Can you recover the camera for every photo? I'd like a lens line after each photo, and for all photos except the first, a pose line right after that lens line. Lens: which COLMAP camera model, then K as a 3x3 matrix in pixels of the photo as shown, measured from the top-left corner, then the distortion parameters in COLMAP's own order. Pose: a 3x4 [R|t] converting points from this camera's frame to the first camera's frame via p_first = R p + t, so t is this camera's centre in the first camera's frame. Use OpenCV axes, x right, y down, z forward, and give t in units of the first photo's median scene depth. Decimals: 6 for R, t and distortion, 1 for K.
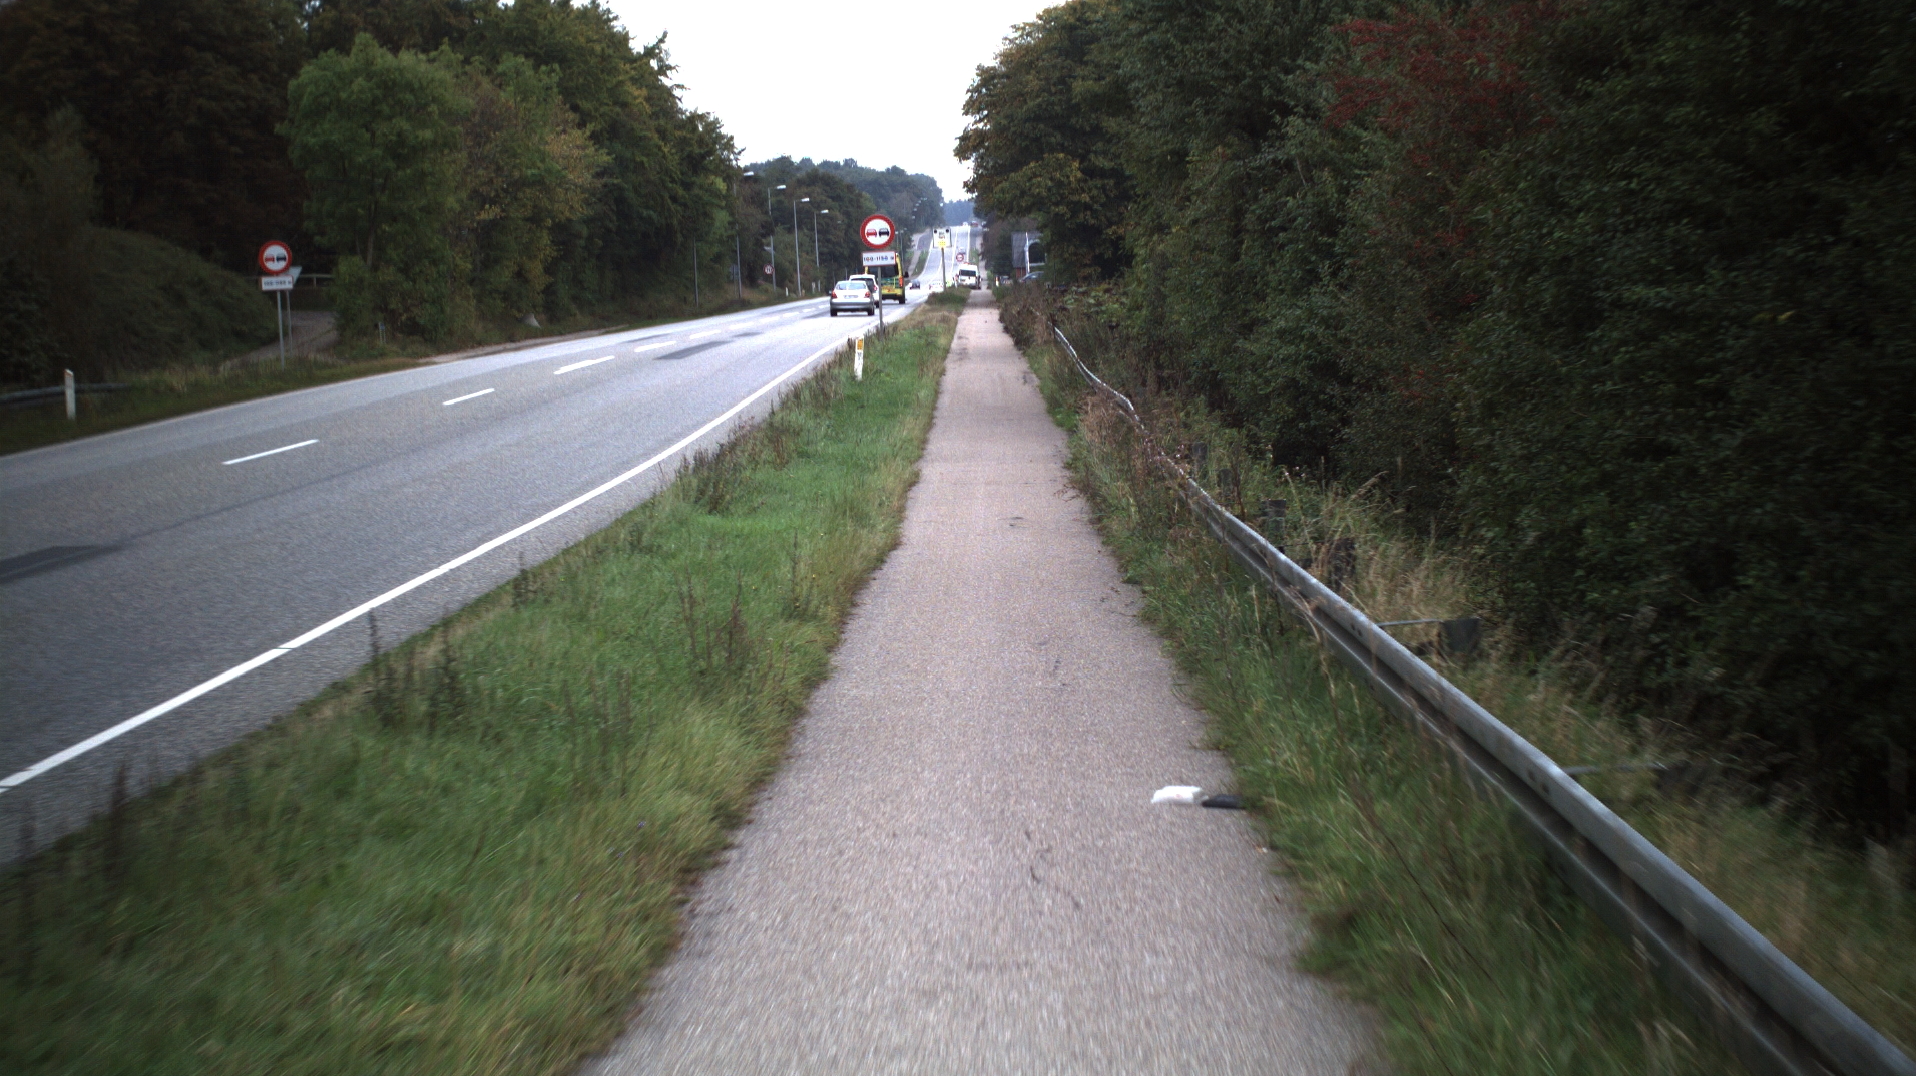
lens RADIAL K [[3282.5, 0, 958.0], [0, 3282.5, 538.0], [0, 0, 1]] dist [-0.232503, 0.161755]
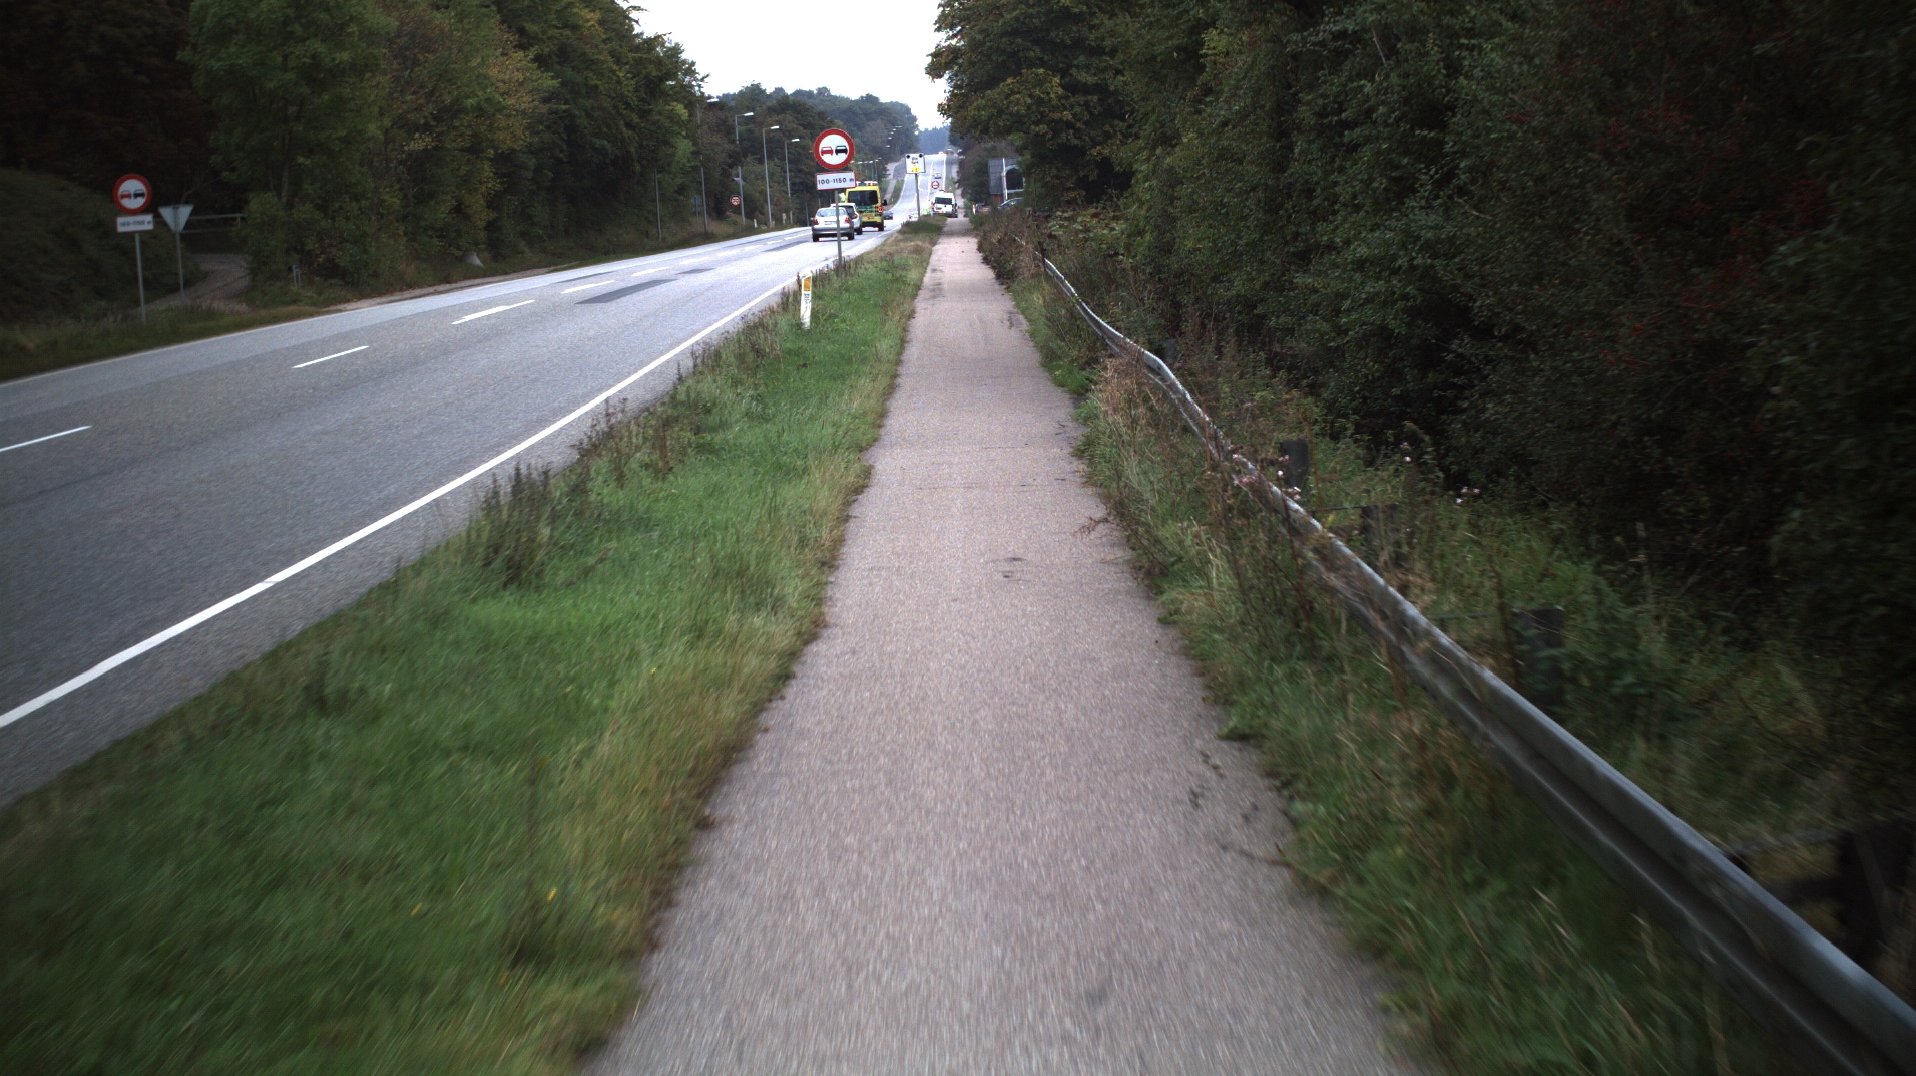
lens RADIAL K [[3282.5, 0, 958.0], [0, 3282.5, 538.0], [0, 0, 1]] dist [-0.232503, 0.161755]
pose [[0.999823, -0.018080, 0.005243, 0.000952], [0.017962, 0.999604, 0.021677, -0.006361], [-0.005633, -0.021579, 0.999751, 0.091164]]
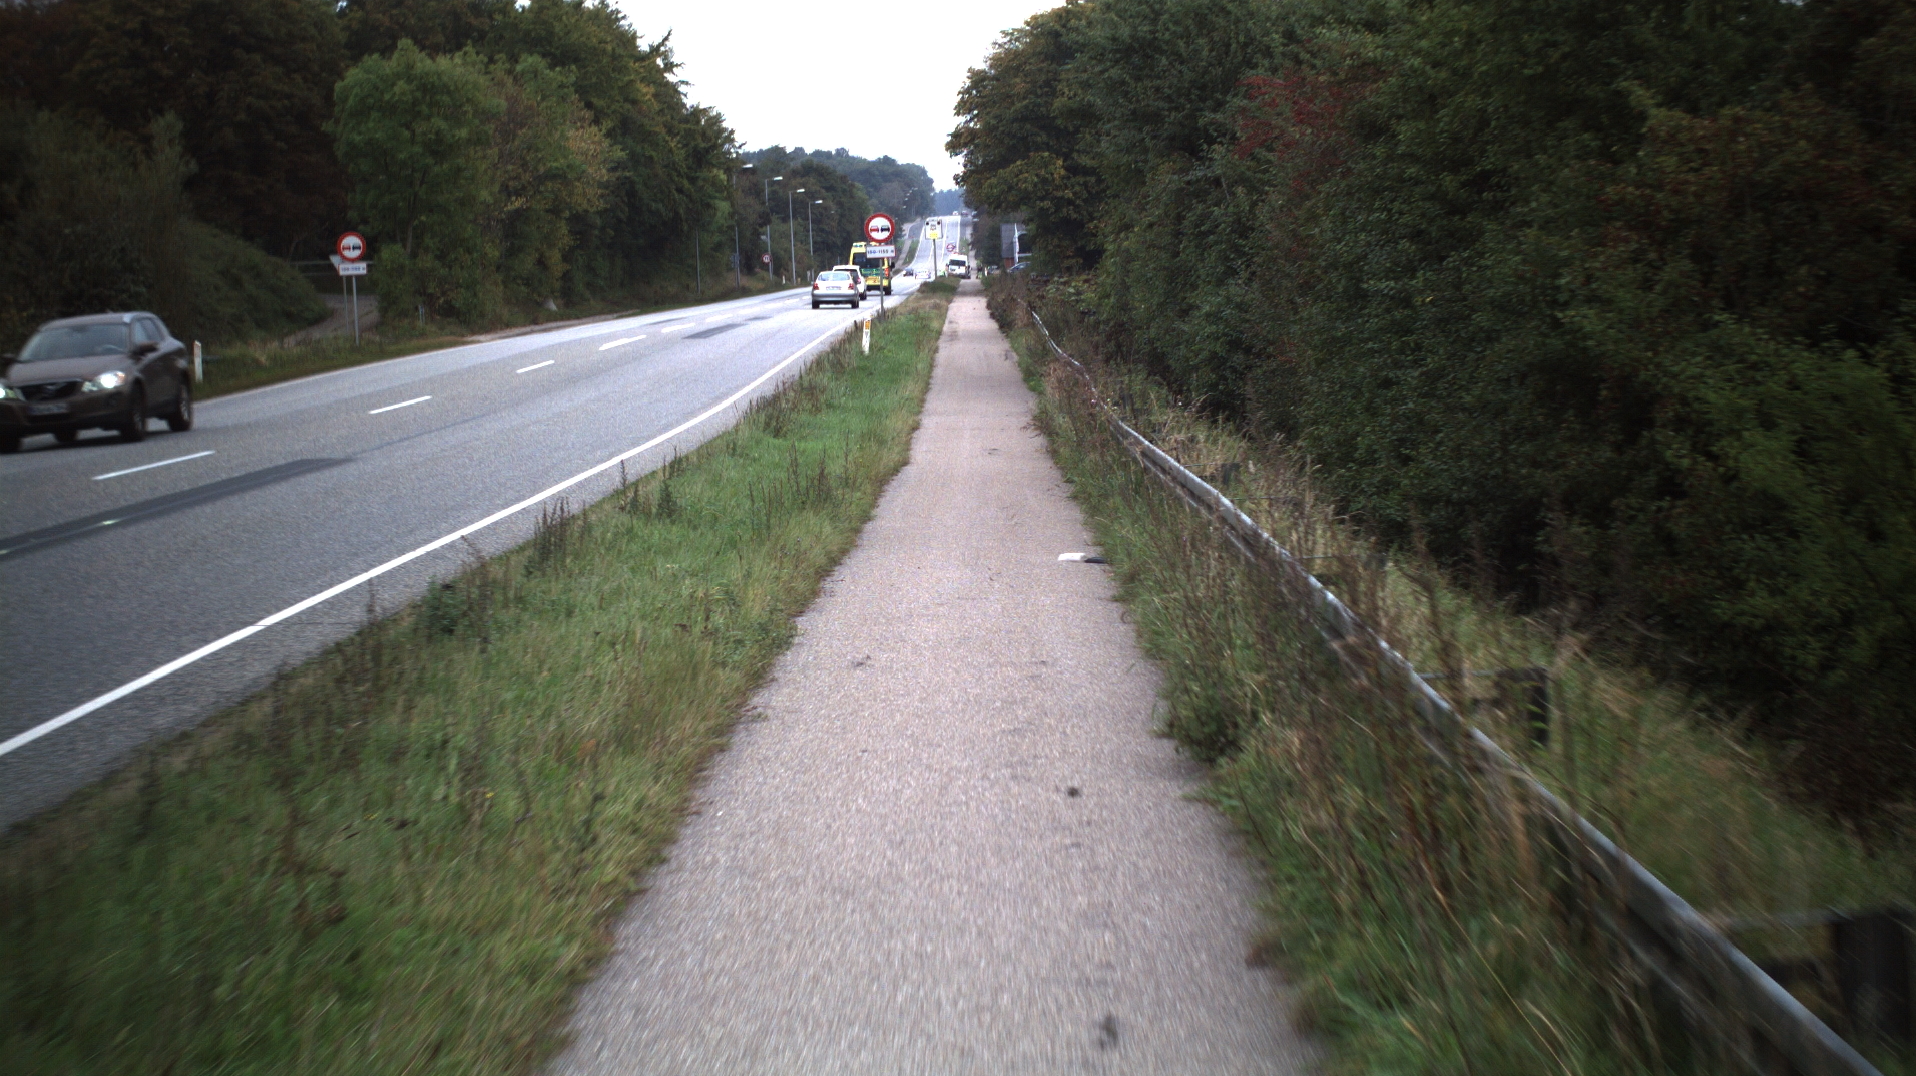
lens RADIAL K [[3282.5, 0, 958.0], [0, 3282.5, 538.0], [0, 0, 1]] dist [-0.232503, 0.161755]
pose [[0.999969, 0.006938, 0.003668, -0.000397], [-0.006950, 0.999970, 0.003311, 0.006775], [-0.003644, -0.003337, 0.999988, -0.090984]]
